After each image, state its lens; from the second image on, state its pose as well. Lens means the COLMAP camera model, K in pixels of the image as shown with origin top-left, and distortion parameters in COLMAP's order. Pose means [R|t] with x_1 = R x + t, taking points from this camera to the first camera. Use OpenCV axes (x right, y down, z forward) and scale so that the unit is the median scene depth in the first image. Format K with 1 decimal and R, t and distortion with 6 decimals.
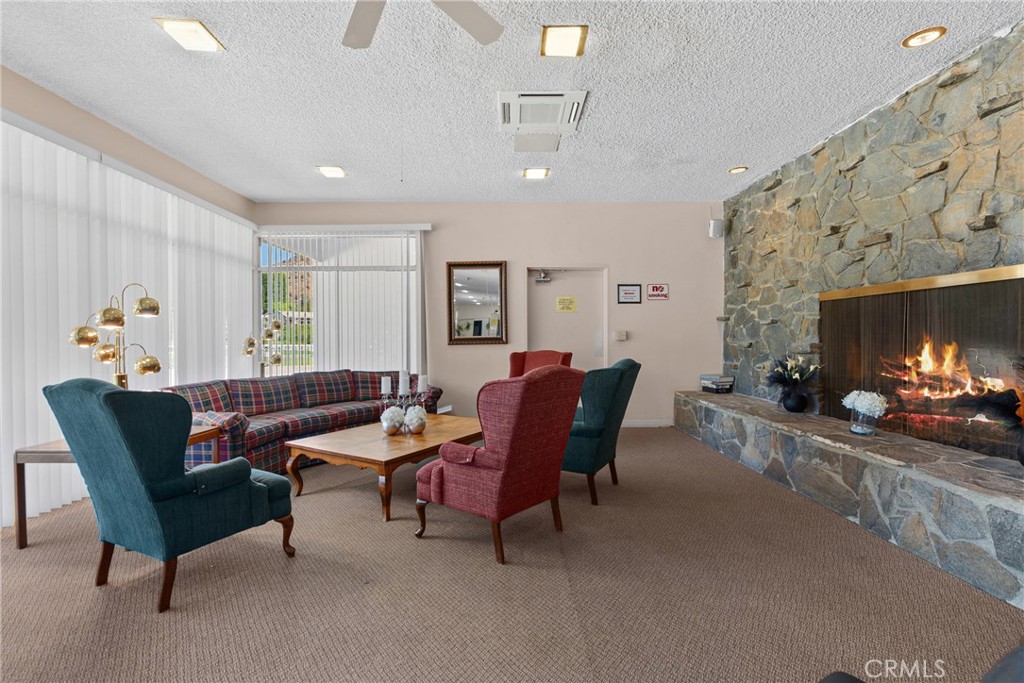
lens RADIAL K [[464.3, 0, 510.2], [0, 464.3, 345.3], [0, 0, 1]] dist [-0.008281, 0.003867]
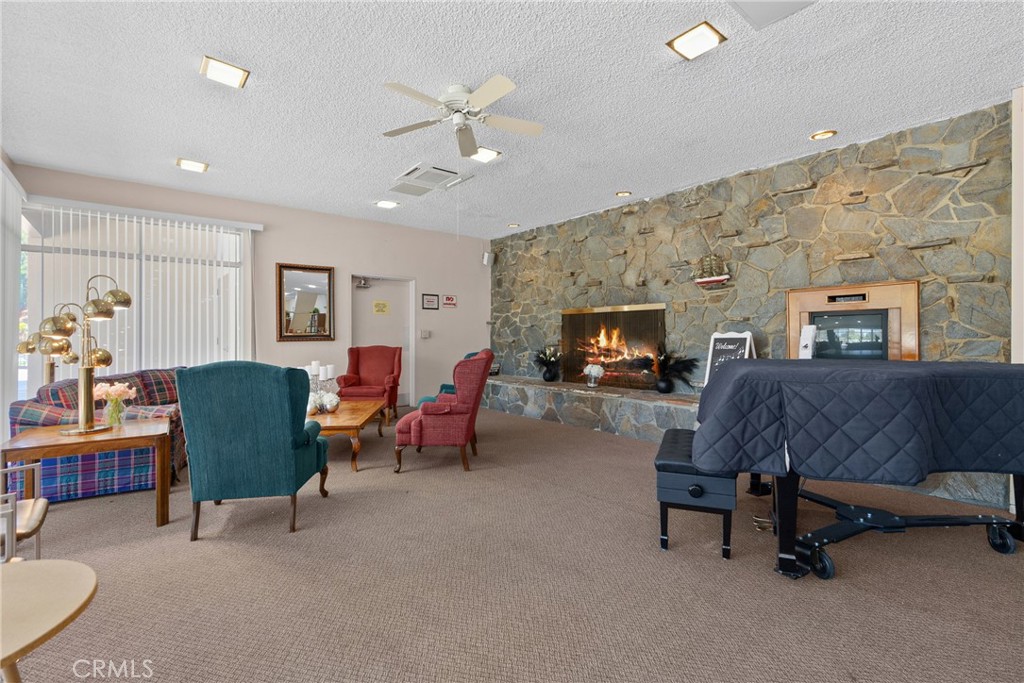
lens RADIAL K [[464.3, 0, 516.1], [0, 464.3, 339.7], [0, 0, 1]] dist [-0.008281, 0.003867]
pose [[0.787469, 0.002034, 0.616351, -0.501464], [0.006200, 0.999918, -0.011221, 0.014575], [-0.616323, 0.012658, 0.787392, -0.225383]]
